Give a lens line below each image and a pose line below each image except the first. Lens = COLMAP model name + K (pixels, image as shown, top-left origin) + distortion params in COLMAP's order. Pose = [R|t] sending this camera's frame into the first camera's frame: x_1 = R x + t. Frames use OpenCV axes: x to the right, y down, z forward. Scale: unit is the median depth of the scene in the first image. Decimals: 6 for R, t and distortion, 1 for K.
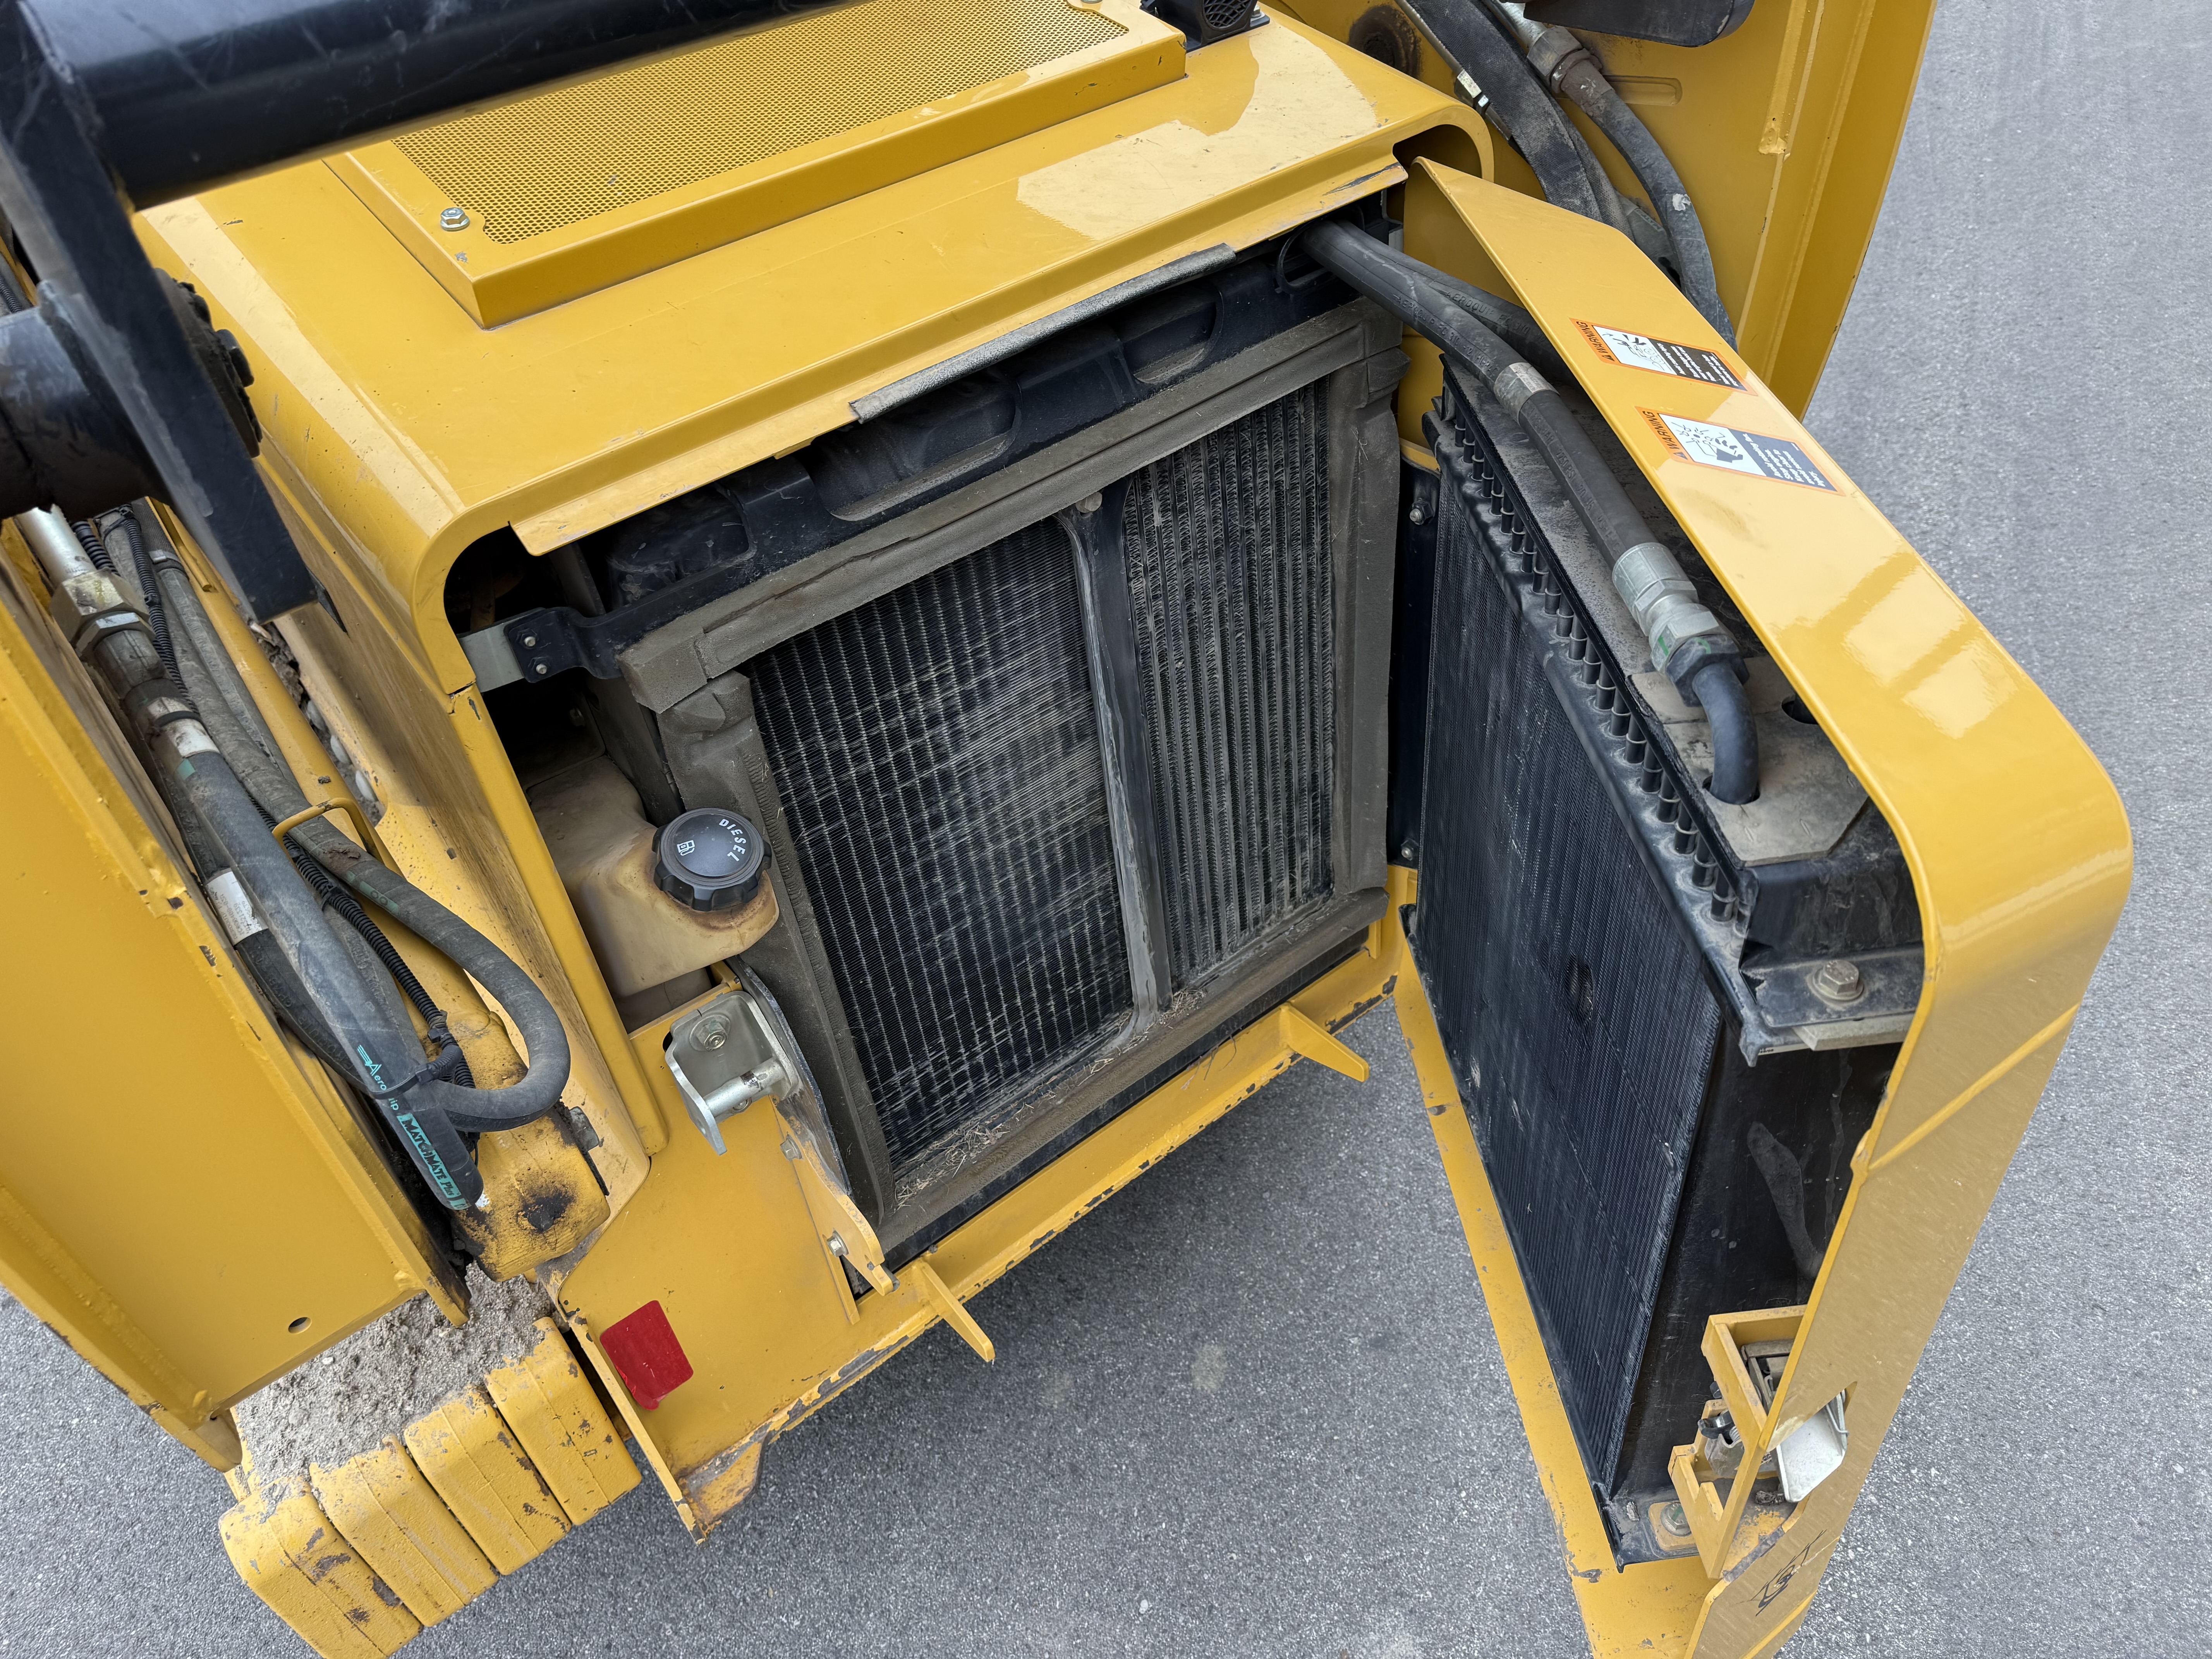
lens RADIAL K [[1567.0, 0, 1106.0], [0, 1567.0, 829.5], [0, 0, 1]] dist [0.046618, -0.044591]
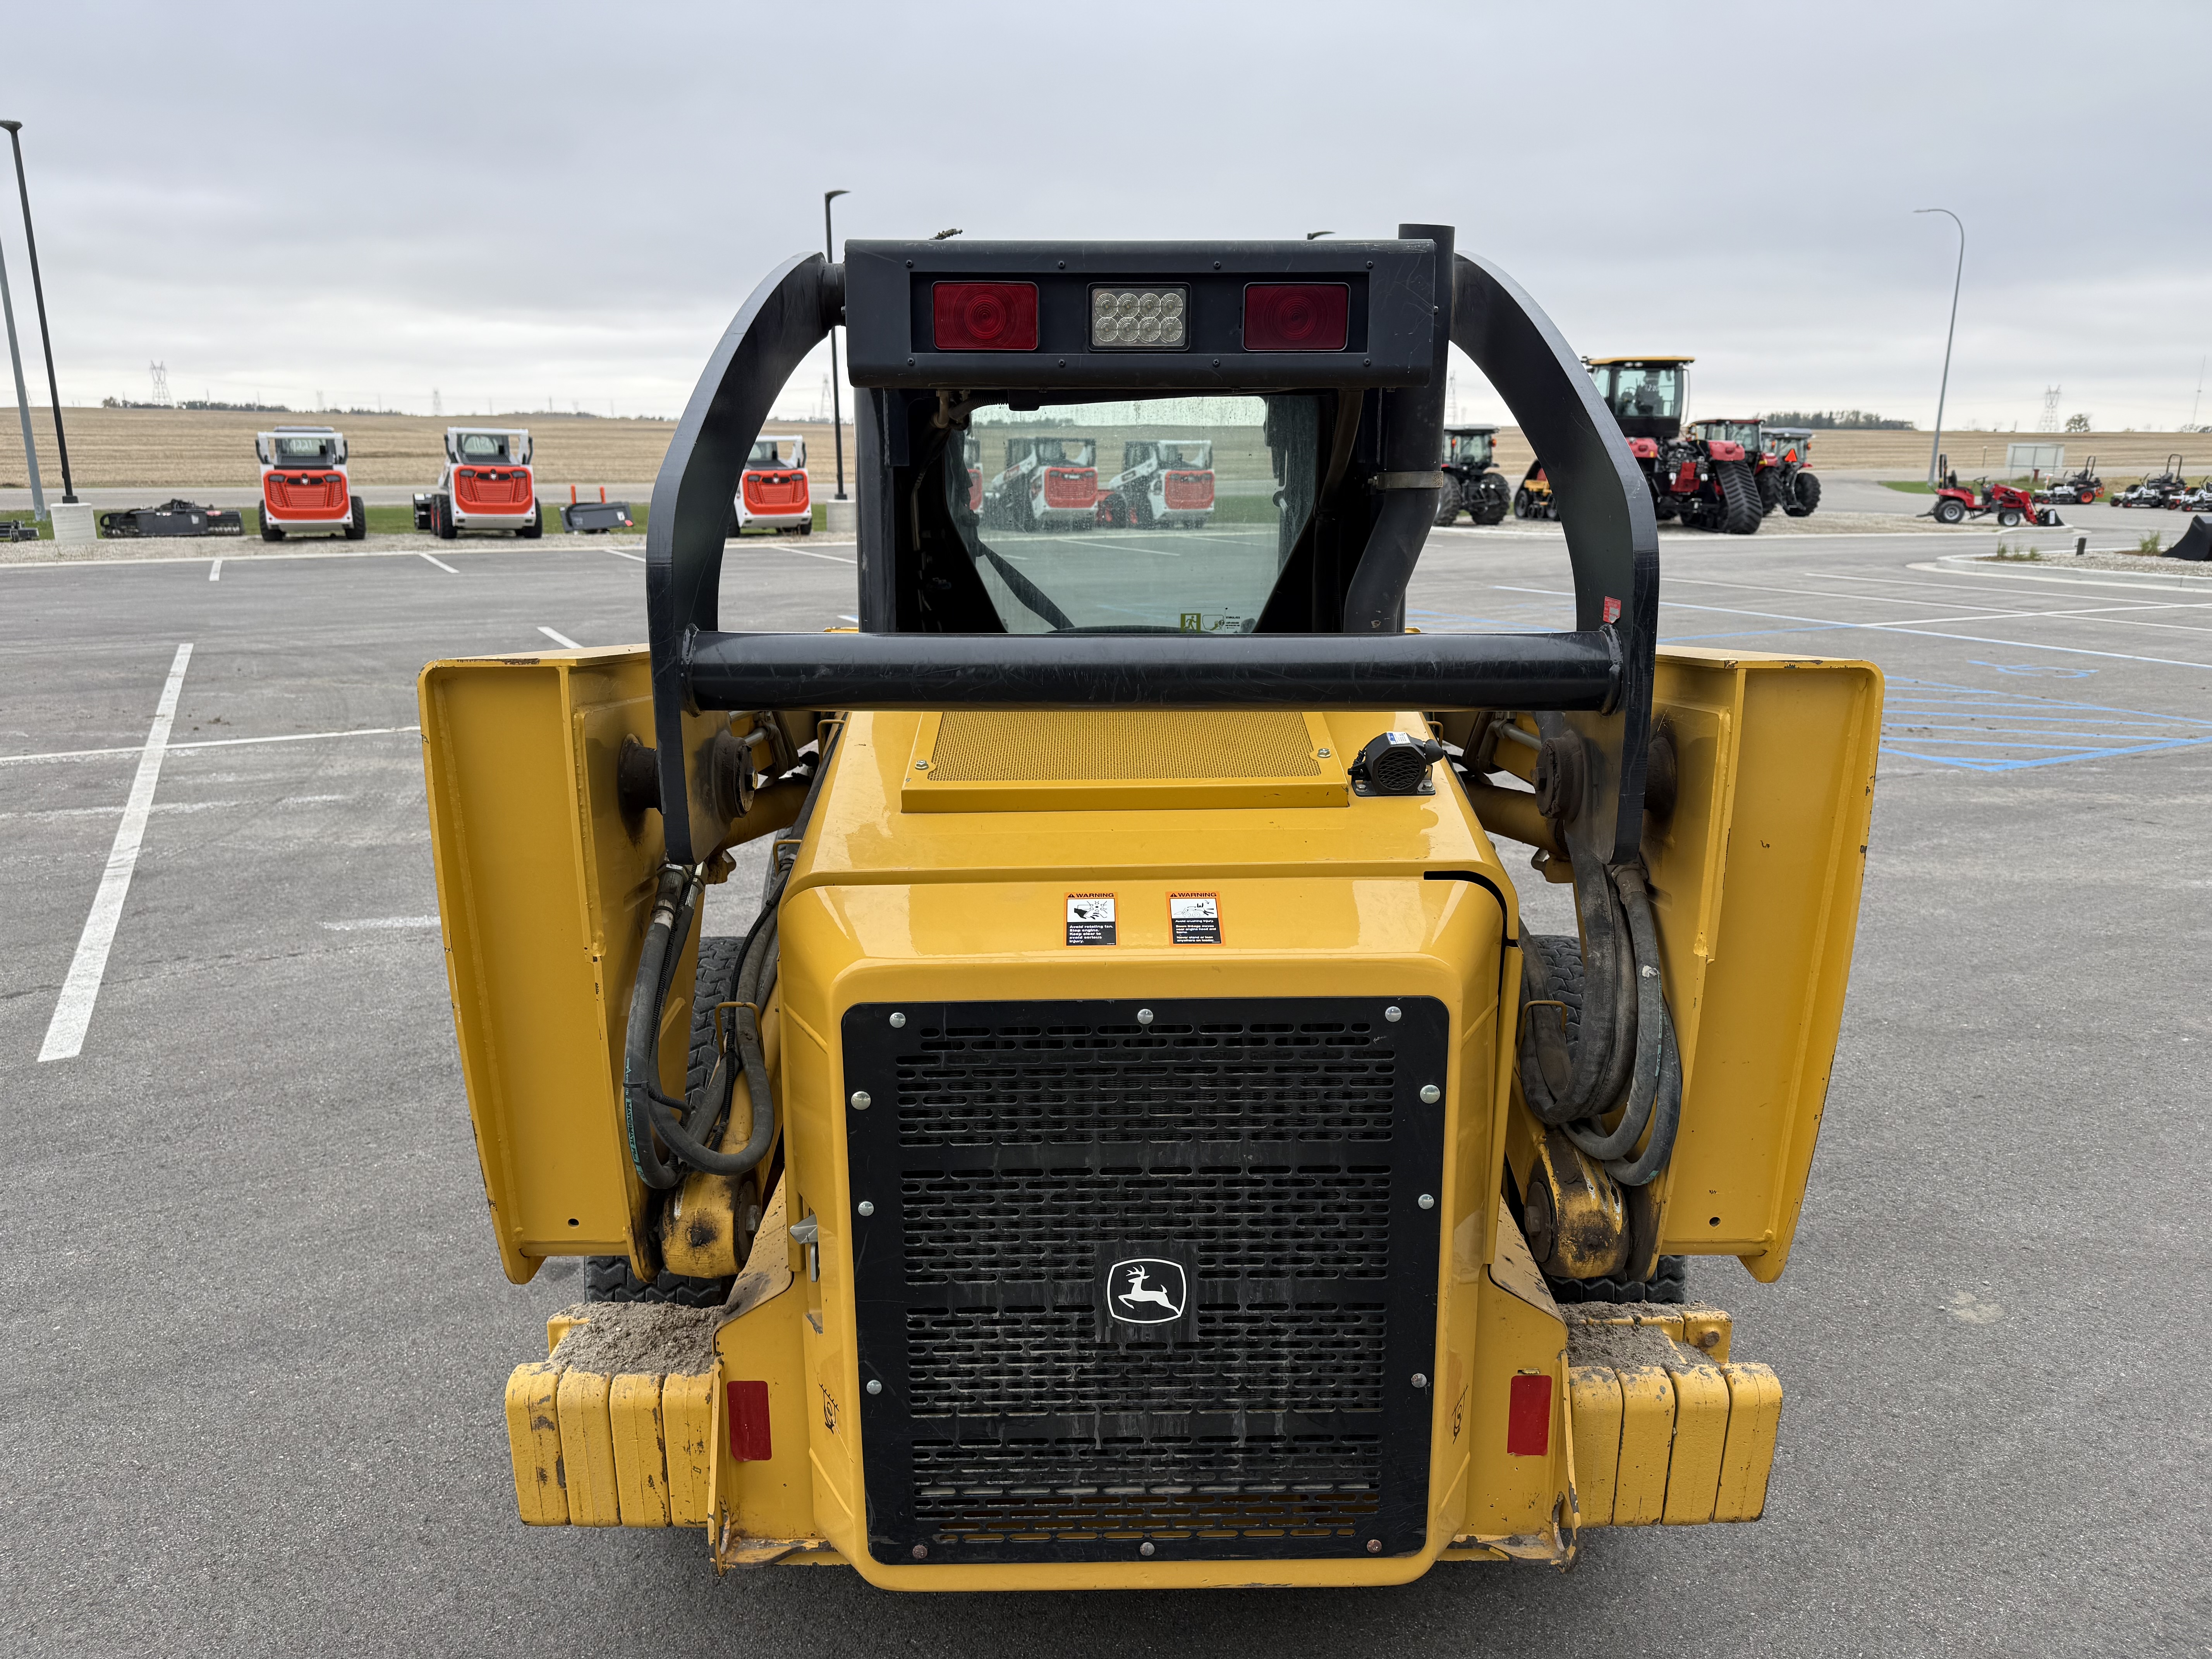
lens RADIAL K [[1558.3, 0, 1098.2], [0, 1558.3, 849.2], [0, 0, 1]] dist [0.073649, -0.071268]
pose [[0.793703, 0.262431, -0.548786, 0.730057], [-0.454459, 0.855497, -0.248178, 0.084261], [0.404355, 0.446380, 0.798274, -0.377244]]
